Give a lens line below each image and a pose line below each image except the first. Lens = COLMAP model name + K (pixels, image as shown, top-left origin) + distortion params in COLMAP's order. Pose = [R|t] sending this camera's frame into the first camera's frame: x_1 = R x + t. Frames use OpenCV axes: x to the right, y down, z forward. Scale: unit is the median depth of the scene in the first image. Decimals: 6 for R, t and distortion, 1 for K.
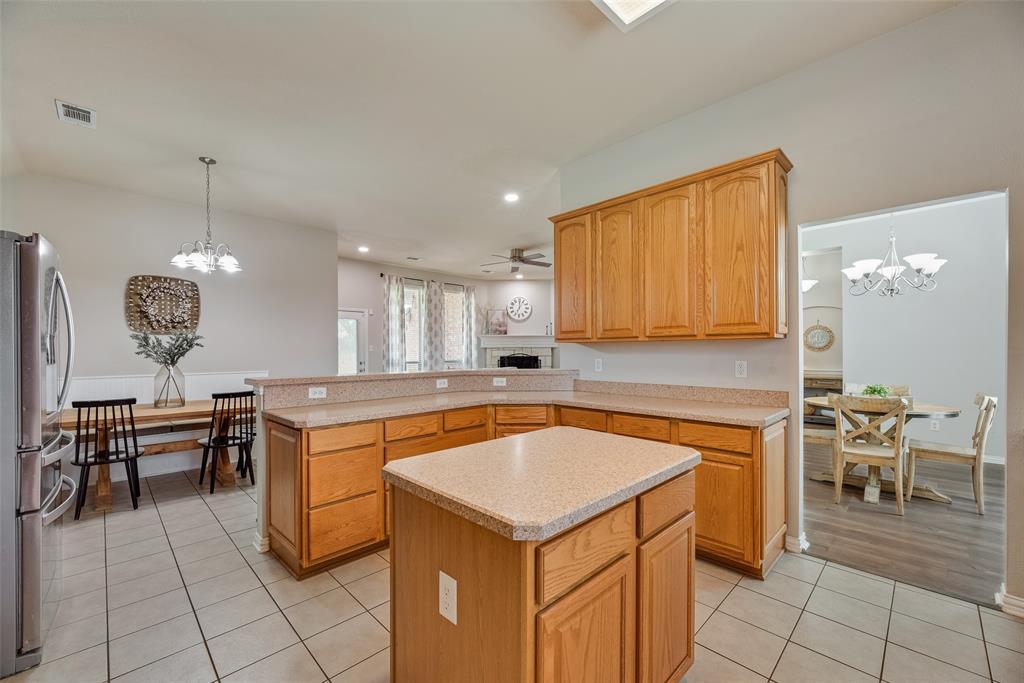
lens RADIAL K [[412.3, 0, 510.6], [0, 412.3, 349.6], [0, 0, 1]] dist [0.006801, -0.000696]
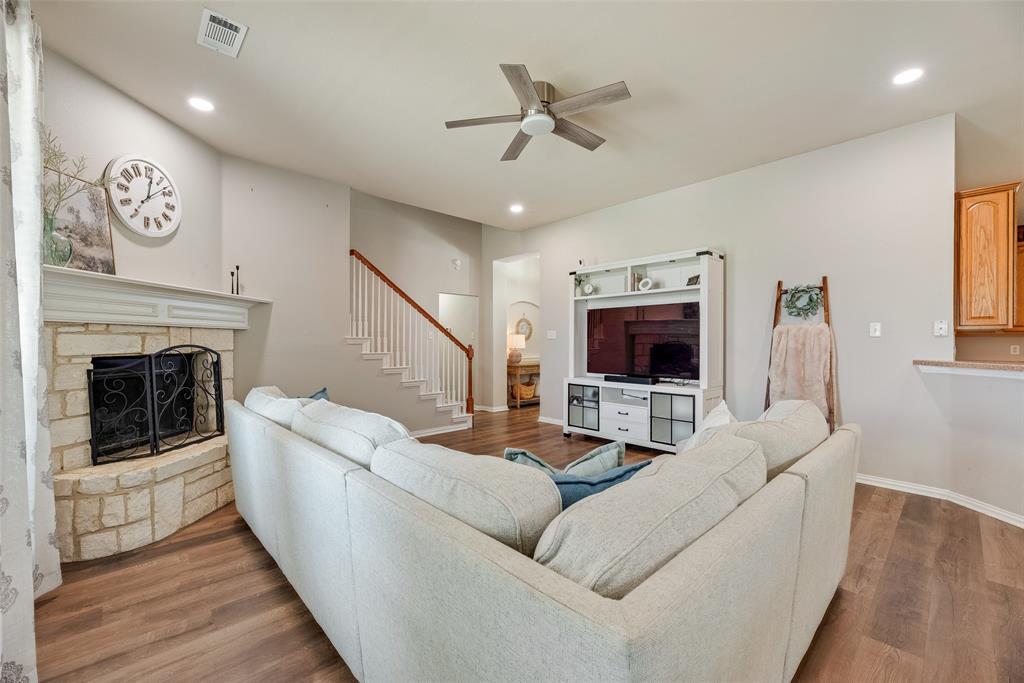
lens RADIAL K [[412.3, 0, 514.6], [0, 412.3, 343.4], [0, 0, 1]] dist [0.006801, -0.000696]
pose [[0.029088, -0.002444, 0.999574, -0.284794], [-0.005156, 0.999983, 0.002595, 0.006107], [-0.999564, -0.005230, 0.029075, 0.724202]]
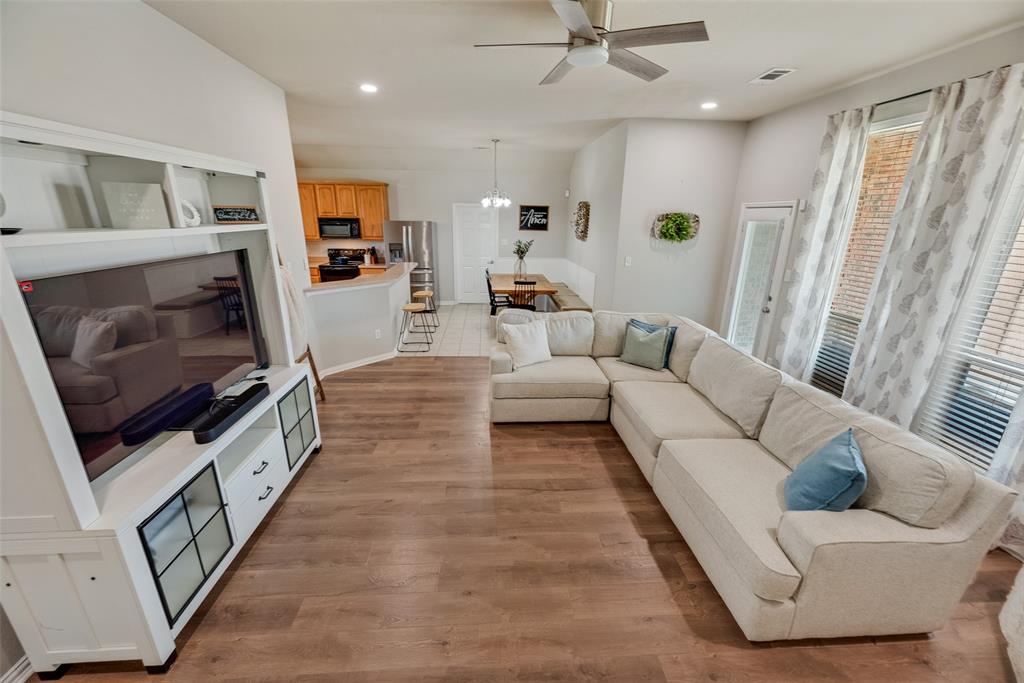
lens RADIAL K [[412.3, 0, 515.4], [0, 412.3, 346.8], [0, 0, 1]] dist [0.006801, -0.000696]
pose [[-0.653815, 0.225543, -0.722258, 0.250811], [-0.010497, 0.951746, 0.306709, -0.061879], [0.756581, 0.208113, -0.619898, 0.868719]]
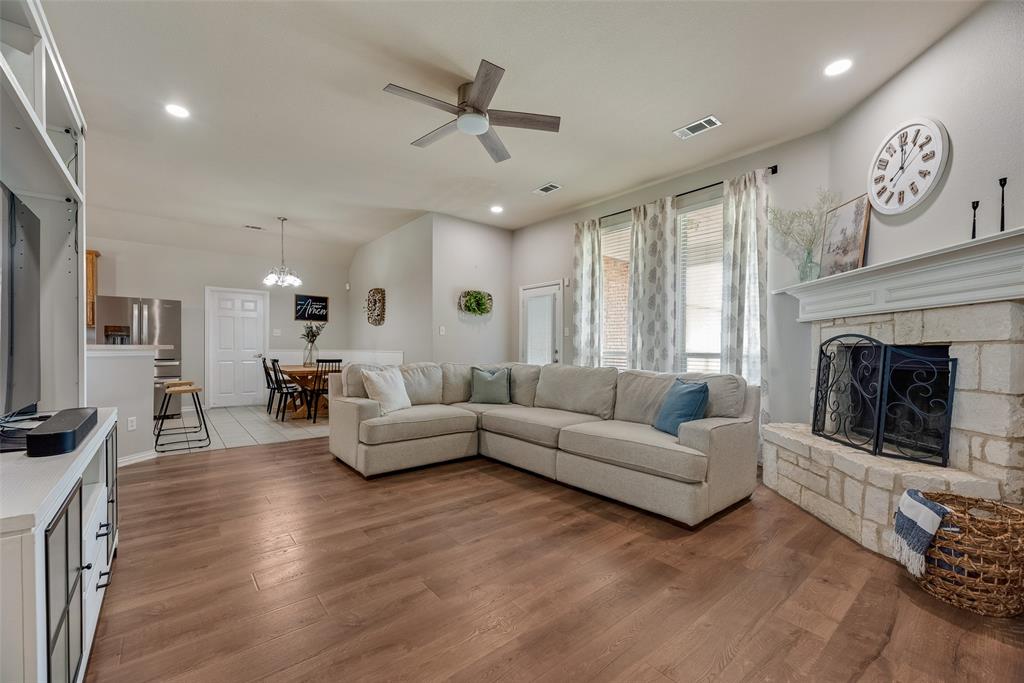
lens RADIAL K [[412.3, 0, 515.8], [0, 412.3, 354.0], [0, 0, 1]] dist [0.006801, -0.000696]
pose [[-0.079858, 0.019686, -0.996612, 0.322786], [-0.002991, 0.999796, 0.019989, 0.017851], [0.996802, 0.004577, -0.079782, 0.774879]]
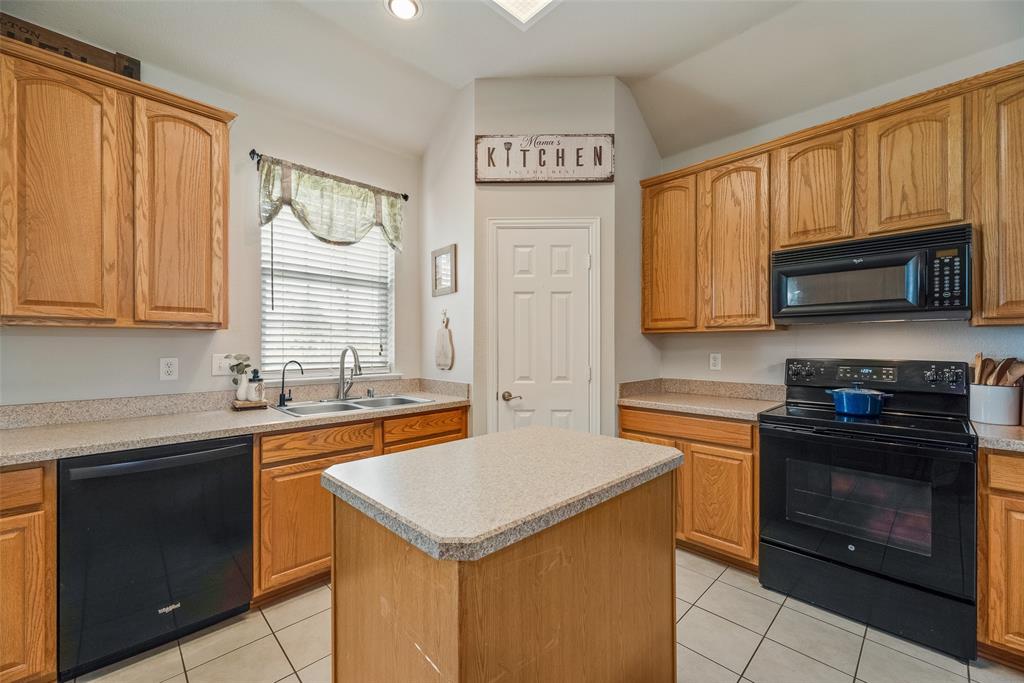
lens RADIAL K [[412.3, 0, 514.3], [0, 412.3, 346.5], [0, 0, 1]] dist [0.006801, -0.000696]
pose [[-0.999969, 0.005118, 0.005968, 0.015128], [0.005100, 0.999982, -0.003071, 0.001293], [-0.005984, -0.003040, -0.999977, 0.275743]]
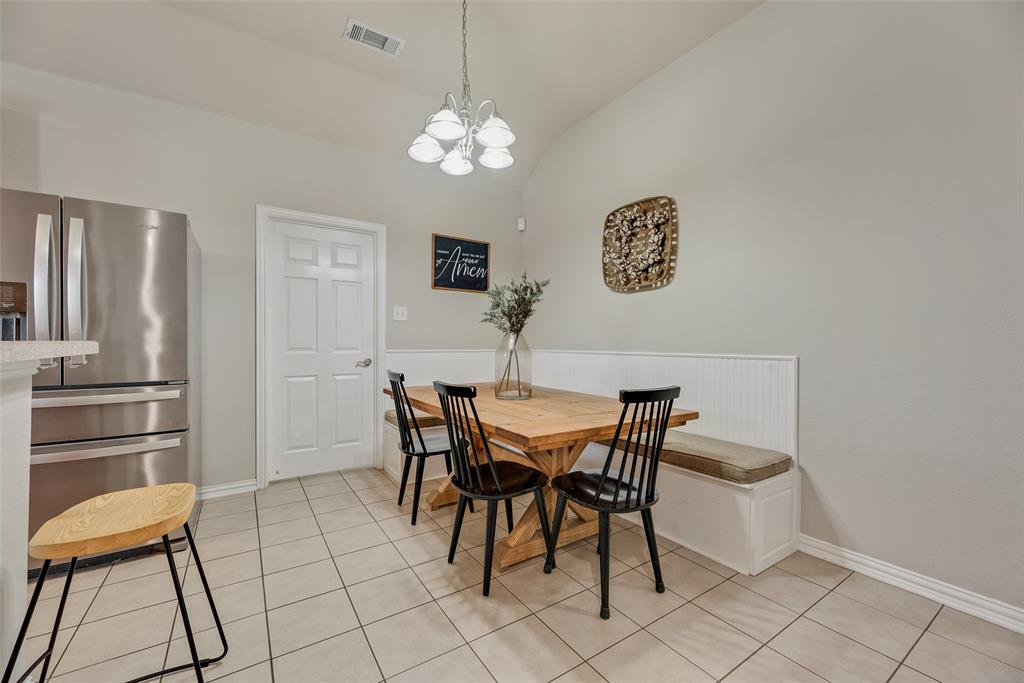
lens RADIAL K [[412.3, 0, 513.2], [0, 412.3, 344.3], [0, 0, 1]] dist [0.006801, -0.000696]
pose [[-0.198624, 0.010824, -0.980016, -0.072758], [0.003215, 0.999941, 0.010393, 0.018211], [0.980070, -0.001086, -0.198647, 0.440185]]
